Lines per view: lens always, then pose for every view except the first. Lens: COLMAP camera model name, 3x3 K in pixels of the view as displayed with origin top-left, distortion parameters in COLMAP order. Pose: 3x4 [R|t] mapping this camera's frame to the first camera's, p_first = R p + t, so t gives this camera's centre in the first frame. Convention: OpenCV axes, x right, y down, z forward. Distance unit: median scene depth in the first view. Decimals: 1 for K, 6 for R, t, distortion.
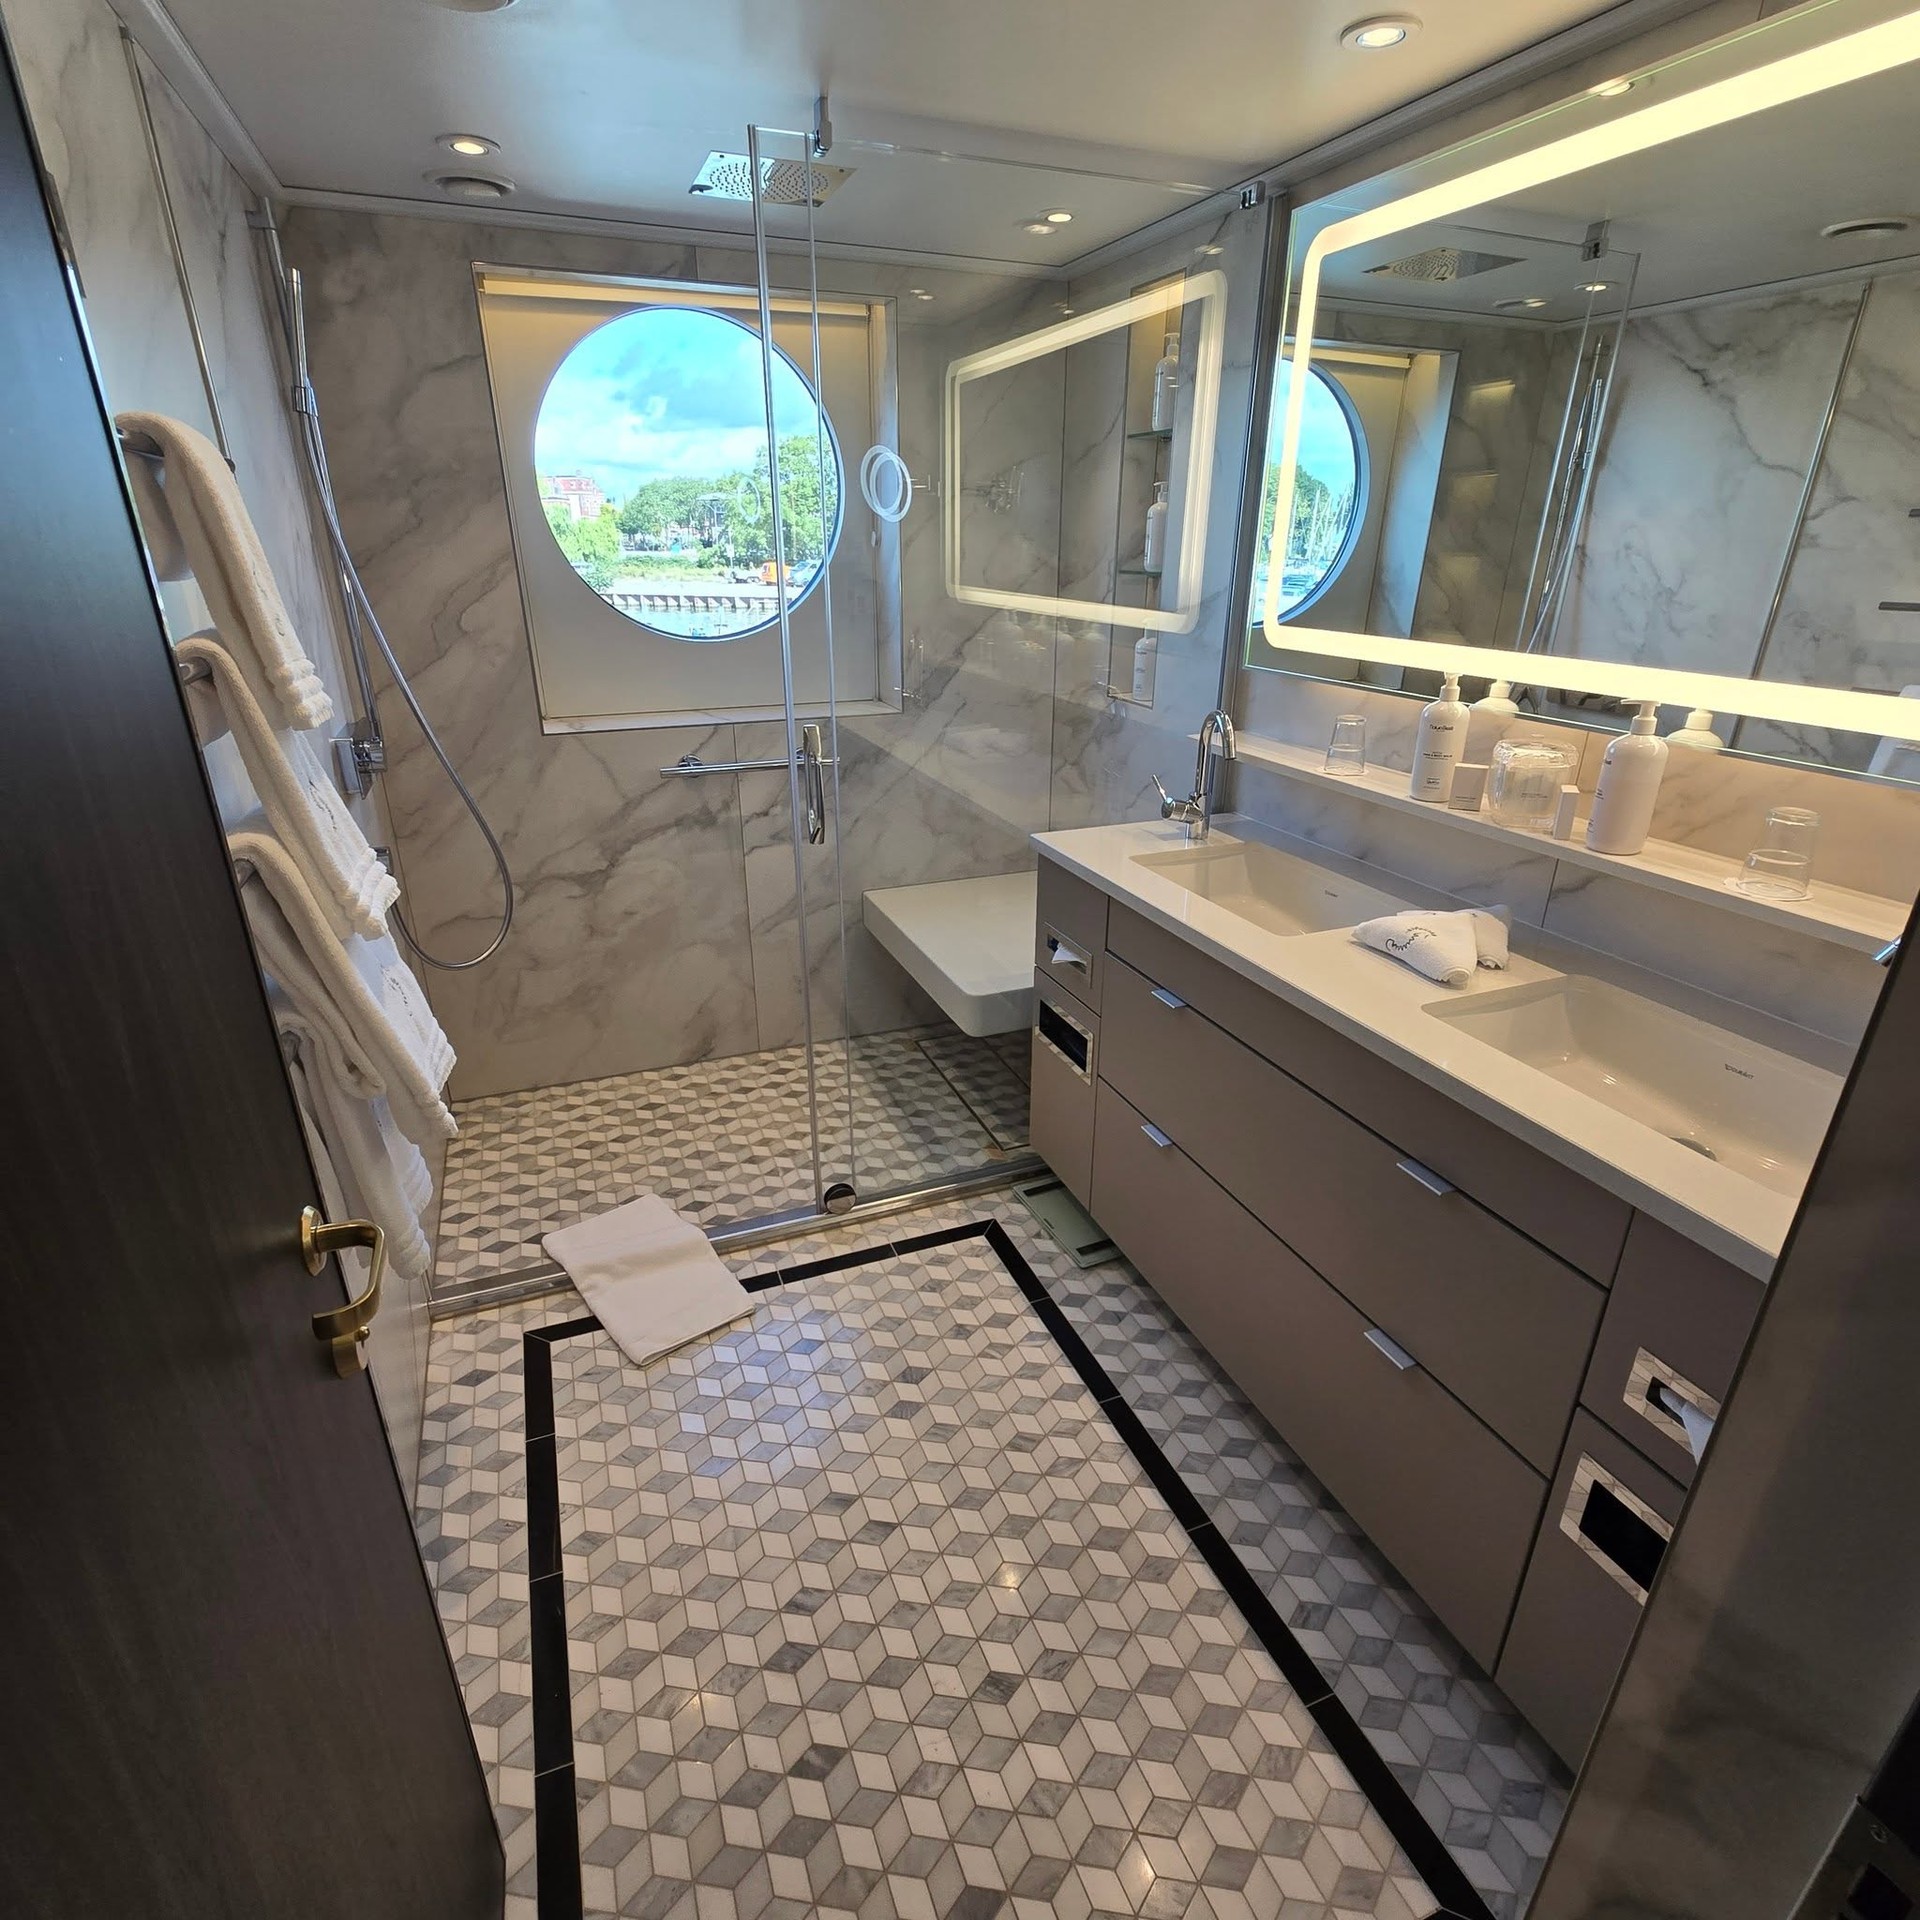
lens RADIAL K [[1042.1, 0, 962.6], [0, 1042.1, 967.8], [0, 0, 1]] dist [-0.001458, -0.002037]
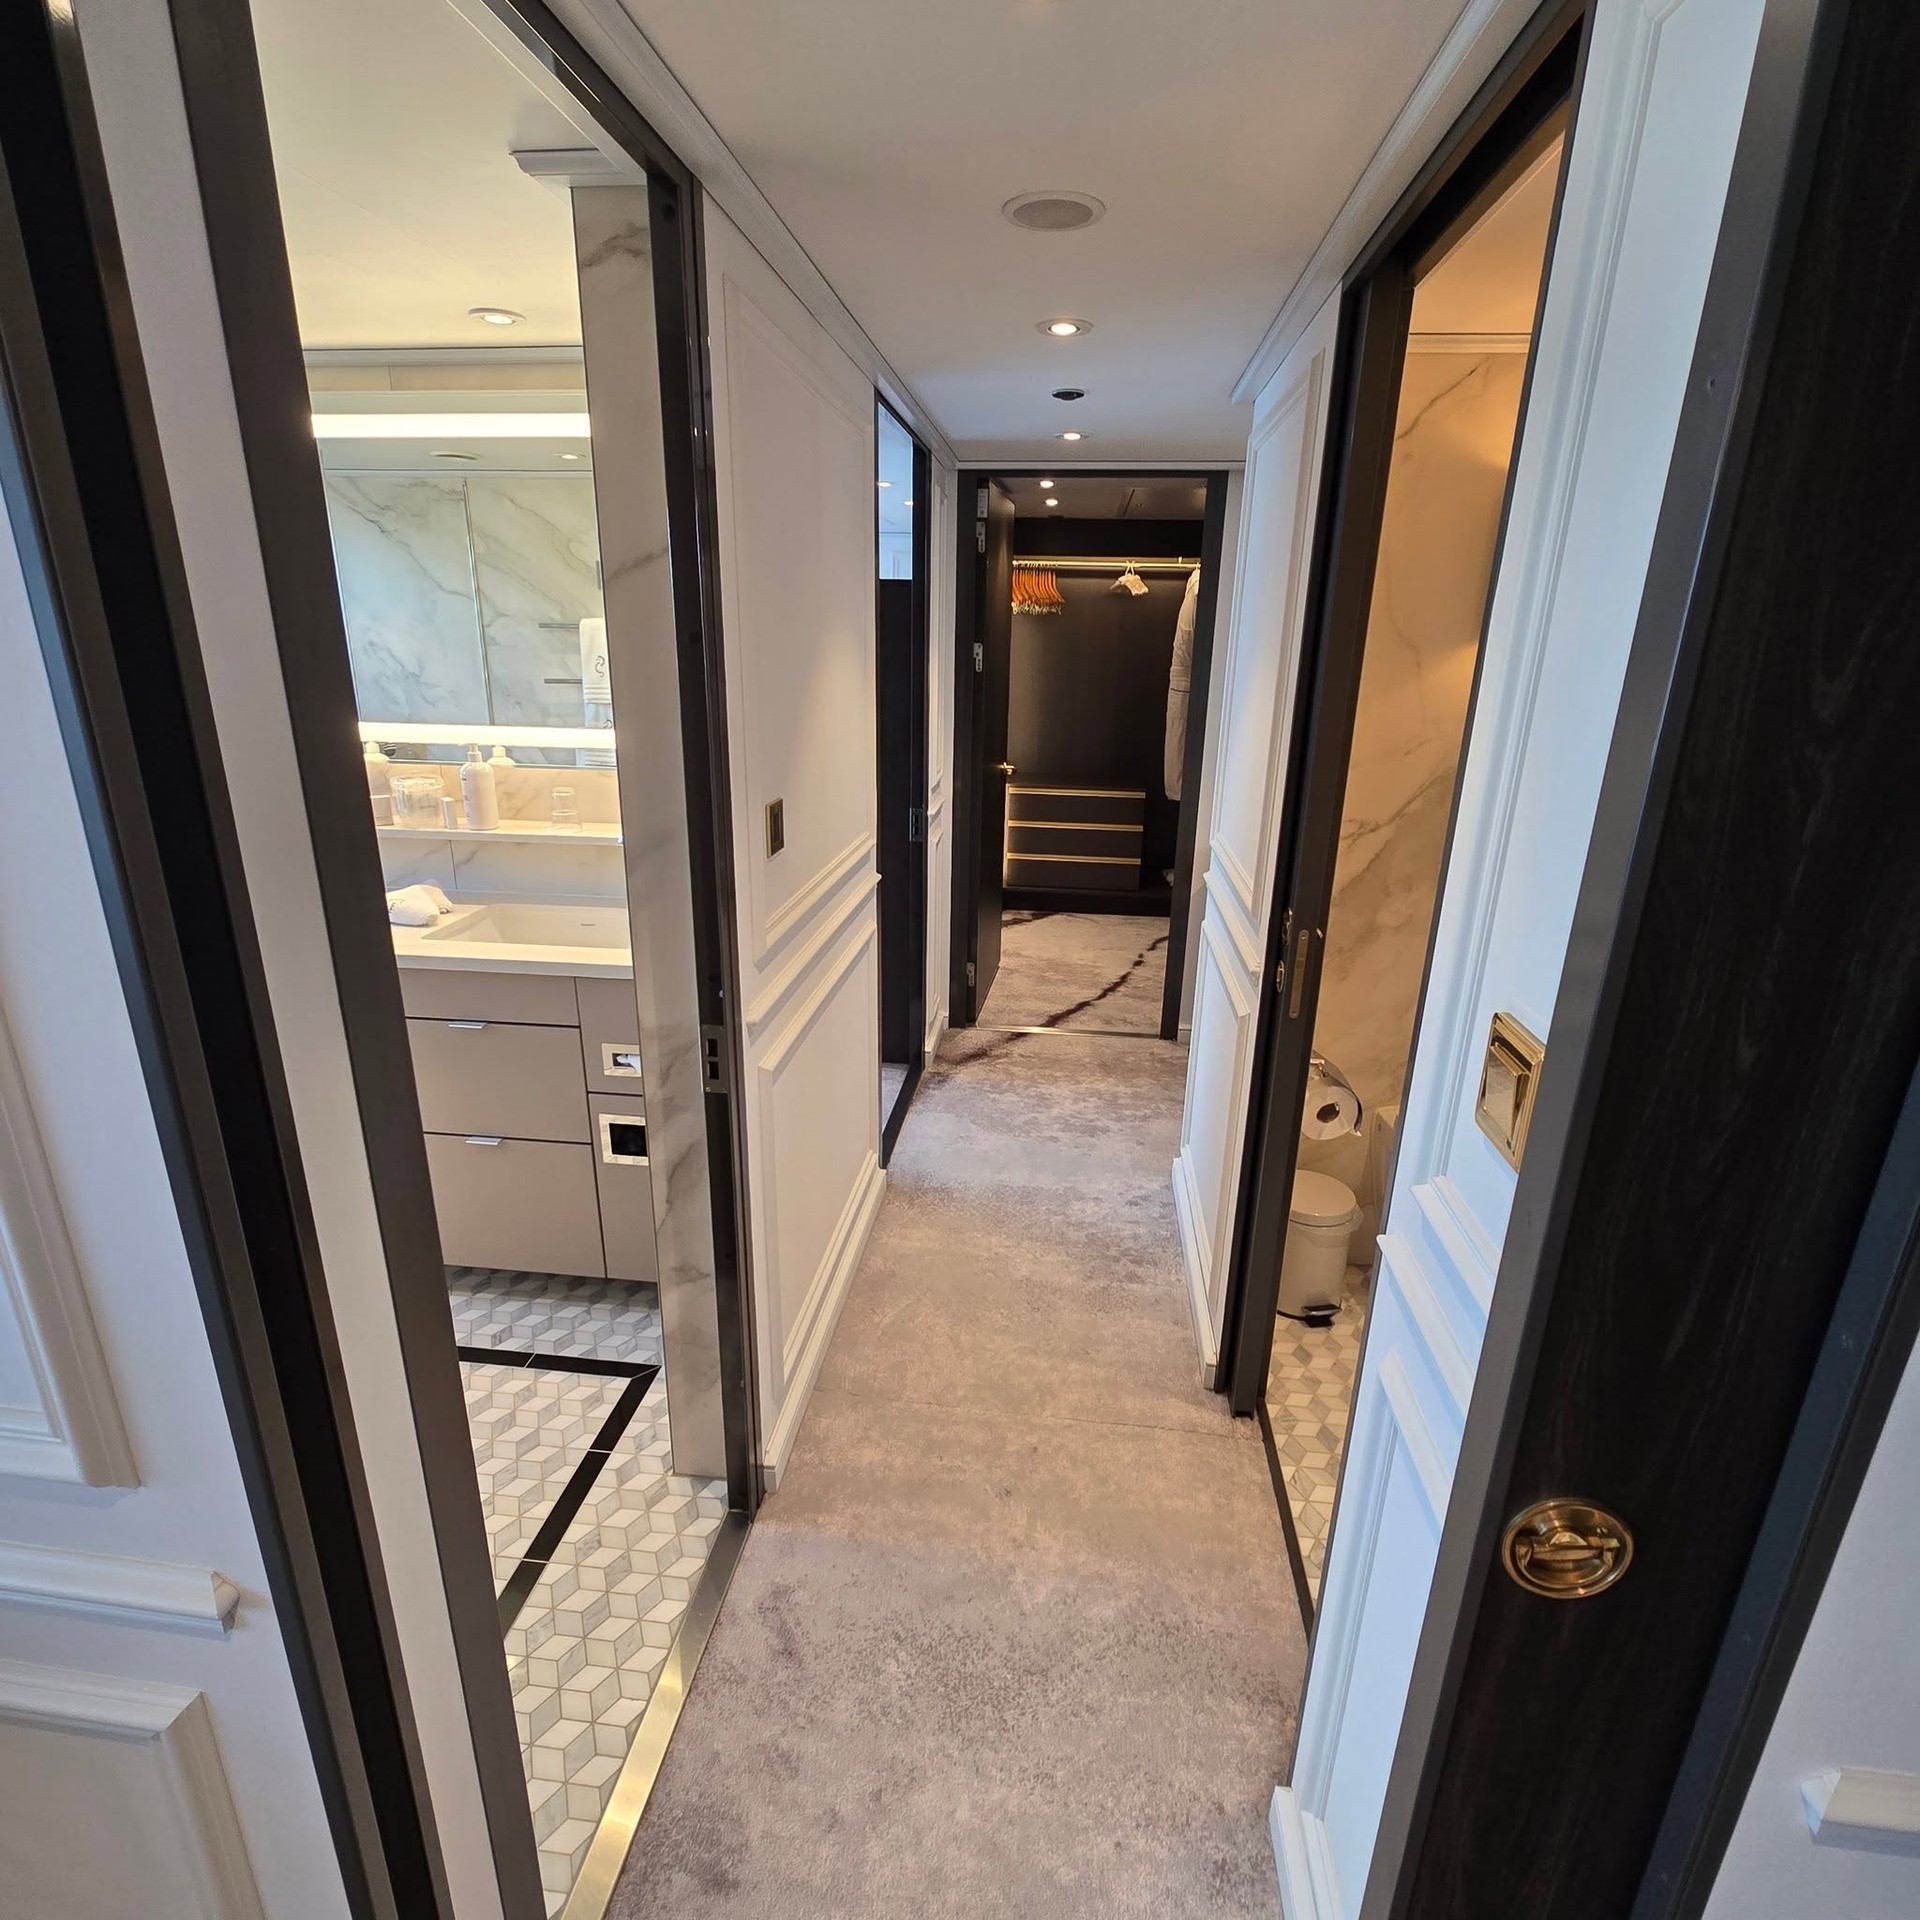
lens RADIAL K [[1042.1, 0, 957.7], [0, 1042.1, 963.0], [0, 0, 1]] dist [-0.001458, -0.002037]
pose [[0.474076, -0.268184, 0.838647, -0.506253], [0.325777, 0.938316, 0.115899, 0.149581], [-0.817998, 0.218268, 0.532201, -0.509781]]
